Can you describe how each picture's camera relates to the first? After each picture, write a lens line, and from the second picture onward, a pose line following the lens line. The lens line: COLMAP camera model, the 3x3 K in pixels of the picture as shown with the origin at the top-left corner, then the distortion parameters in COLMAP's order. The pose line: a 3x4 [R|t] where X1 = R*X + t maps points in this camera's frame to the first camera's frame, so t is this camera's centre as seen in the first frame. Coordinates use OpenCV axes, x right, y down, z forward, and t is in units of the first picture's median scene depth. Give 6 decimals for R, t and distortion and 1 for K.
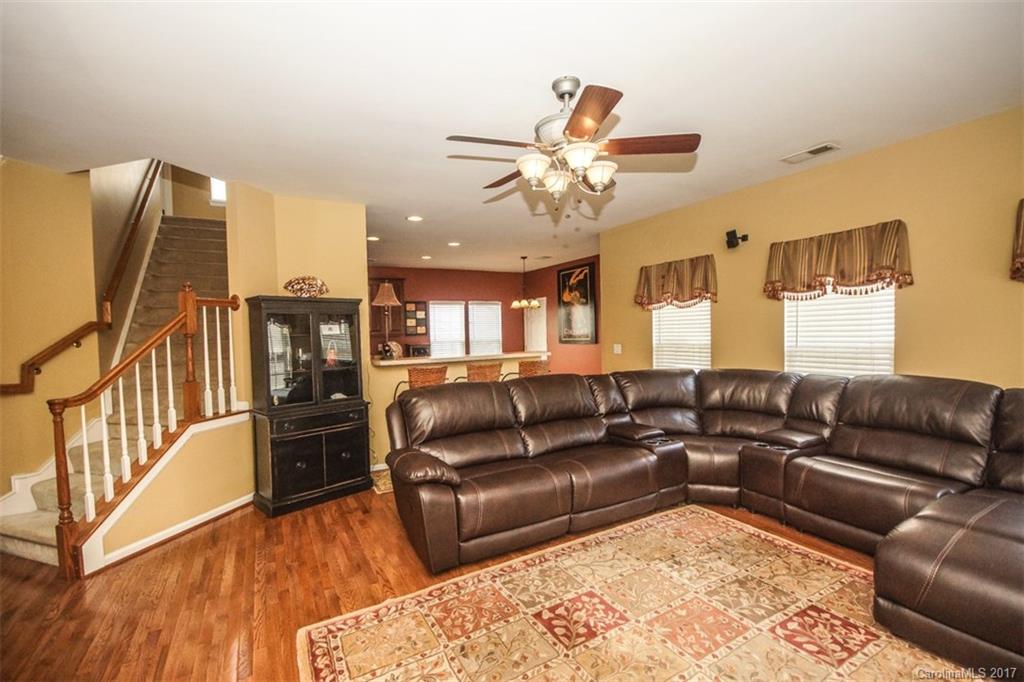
lens RADIAL K [[453.1, 0, 492.7], [0, 453.1, 347.8], [0, 0, 1]] dist [0.001026, -0.006487]
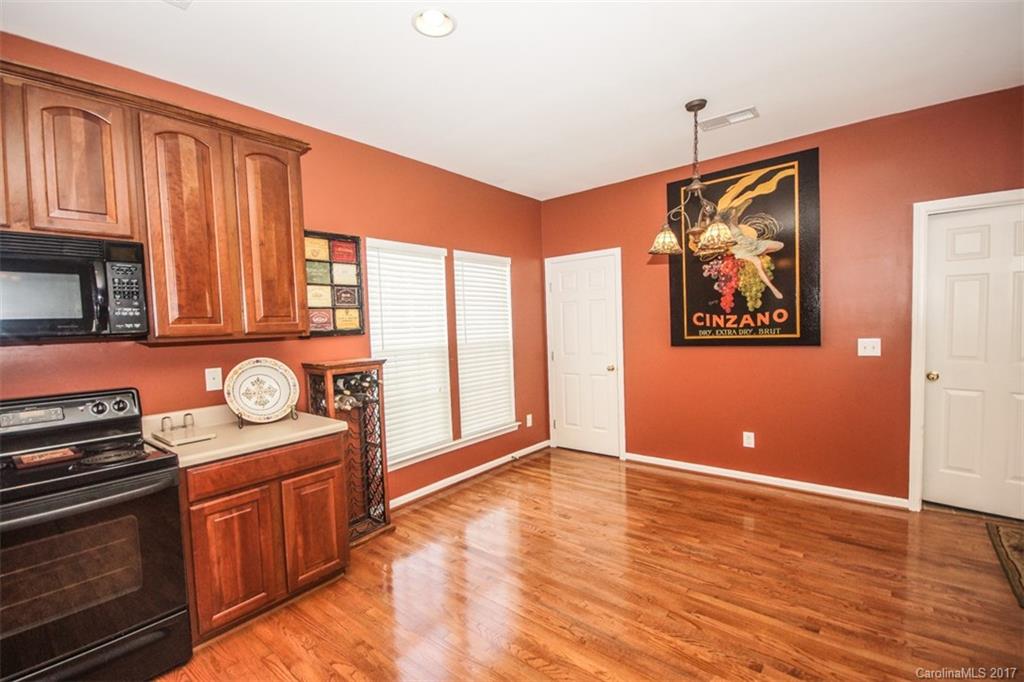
lens RADIAL K [[453.1, 0, 483.2], [0, 453.1, 346.9], [0, 0, 1]] dist [0.001026, -0.006487]
pose [[0.930662, -0.025576, 0.364986, -0.189390], [0.025328, 0.999664, 0.005468, -0.017905], [-0.365003, 0.004155, 0.930997, 0.650433]]
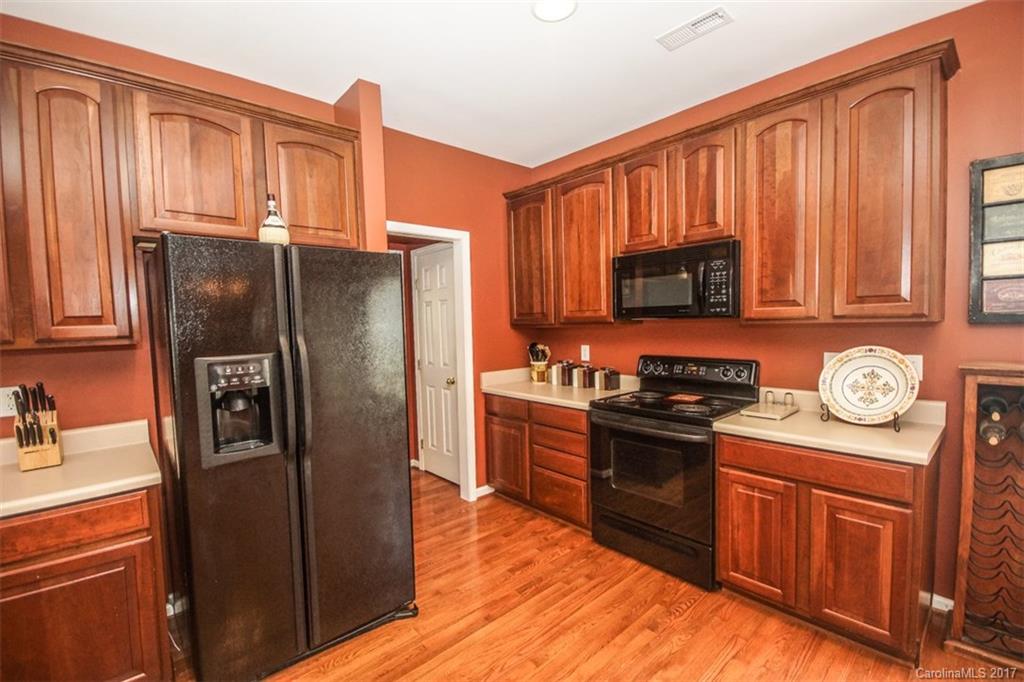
lens RADIAL K [[453.1, 0, 510.1], [0, 453.1, 345.8], [0, 0, 1]] dist [0.001026, -0.006487]
pose [[0.240720, 0.072489, -0.967884, -0.034237], [-0.016507, 0.997369, 0.070591, -0.026785], [0.970454, -0.001016, 0.241283, 0.728395]]
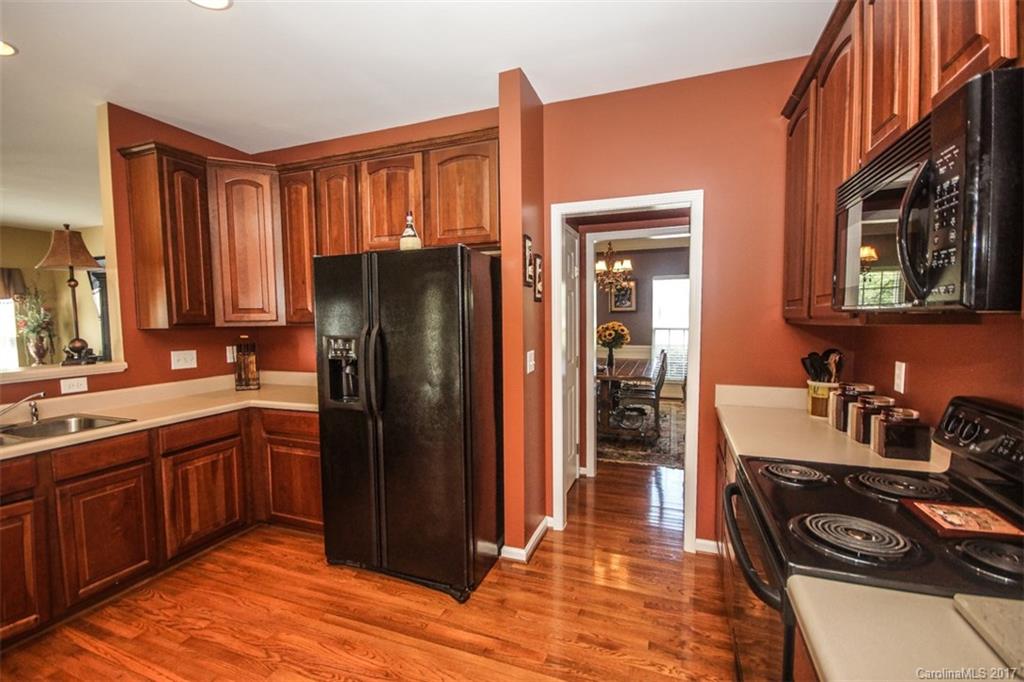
lens RADIAL K [[453.1, 0, 485.6], [0, 453.1, 348.7], [0, 0, 1]] dist [0.001026, -0.006487]
pose [[-0.762325, 0.075916, -0.642726, -0.130763], [0.003376, 0.993549, 0.113350, -0.030125], [0.647186, 0.084240, -0.757664, 0.917700]]
